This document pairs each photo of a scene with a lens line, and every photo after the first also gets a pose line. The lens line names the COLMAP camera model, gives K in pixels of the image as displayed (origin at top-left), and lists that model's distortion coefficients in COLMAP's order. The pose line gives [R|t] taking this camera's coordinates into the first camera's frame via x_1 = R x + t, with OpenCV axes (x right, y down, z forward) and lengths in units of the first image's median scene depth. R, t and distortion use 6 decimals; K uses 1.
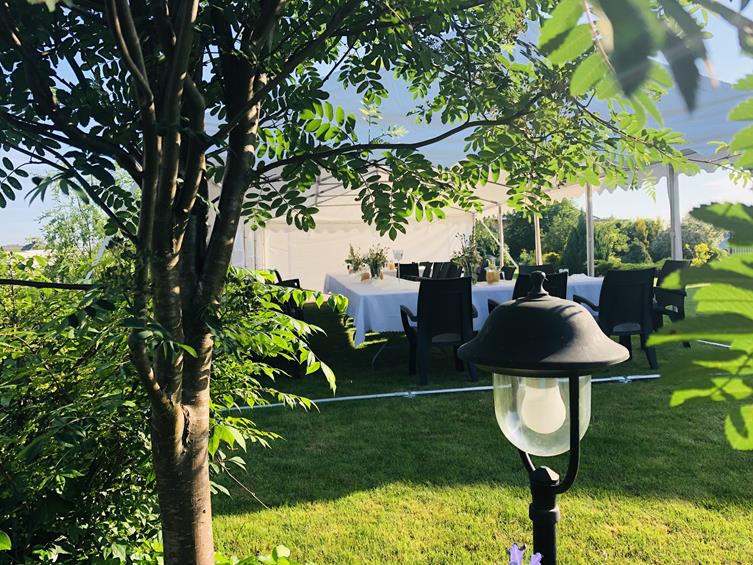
lens RADIAL K [[625.2, 0, 349.4], [0, 625.2, 281.4], [0, 0, 1]] dist [0.006360, -0.001181]
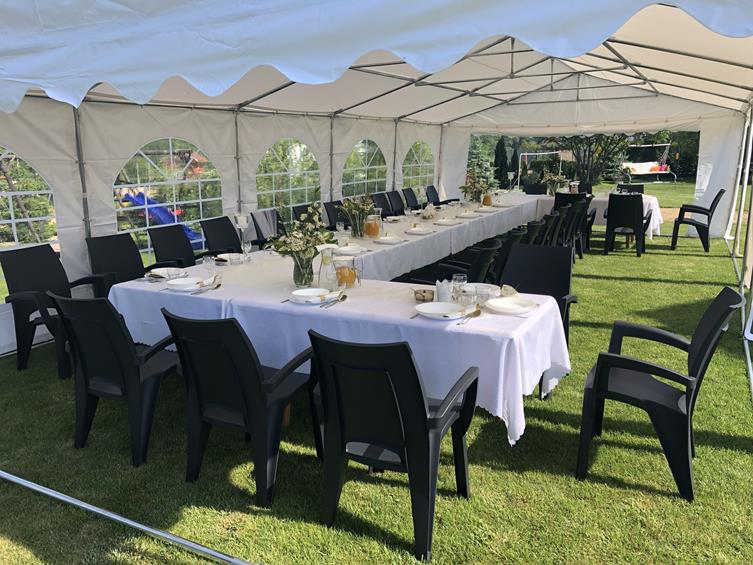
lens RADIAL K [[616.4, 0, 367.7], [0, 616.4, 276.6], [0, 0, 1]] dist [0.056548, -0.058314]
pose [[0.833456, 0.146918, -0.532697, 0.246775], [-0.046556, 0.979250, 0.197237, -0.054136], [0.550621, -0.139589, 0.823002, 0.236107]]
